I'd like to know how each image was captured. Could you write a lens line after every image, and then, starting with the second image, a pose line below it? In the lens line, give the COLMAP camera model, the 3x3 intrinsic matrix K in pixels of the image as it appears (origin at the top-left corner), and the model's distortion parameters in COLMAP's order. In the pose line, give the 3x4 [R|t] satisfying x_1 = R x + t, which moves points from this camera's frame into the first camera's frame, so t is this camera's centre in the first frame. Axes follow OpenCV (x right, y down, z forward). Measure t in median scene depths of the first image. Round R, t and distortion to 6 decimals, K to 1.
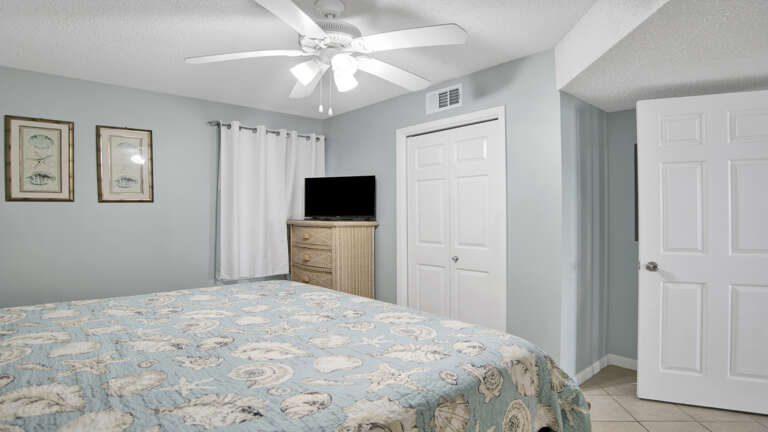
lens RADIAL K [[418.0, 0, 384.0], [0, 418.0, 216.0], [0, 0, 1]] dist [-0.047577, 0.000235]
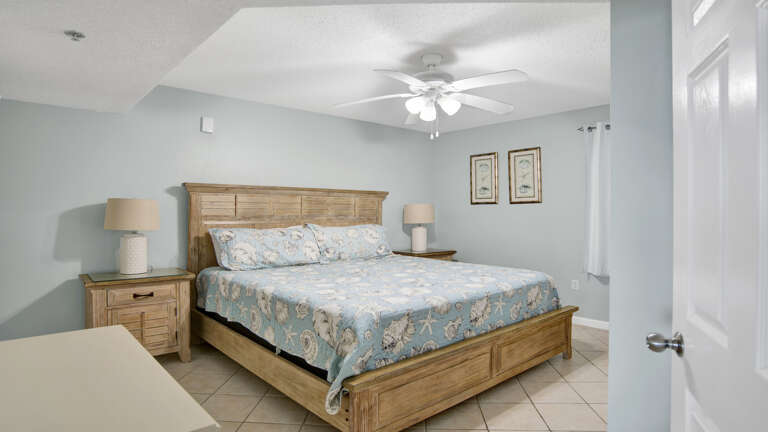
lens RADIAL K [[418.0, 0, 384.0], [0, 418.0, 216.0], [0, 0, 1]] dist [-0.047577, 0.000235]
pose [[0.010357, 0.009333, -0.999903, 0.830072], [-0.013317, 0.999869, 0.009194, 0.002135], [0.999858, 0.013220, 0.010480, 0.560271]]
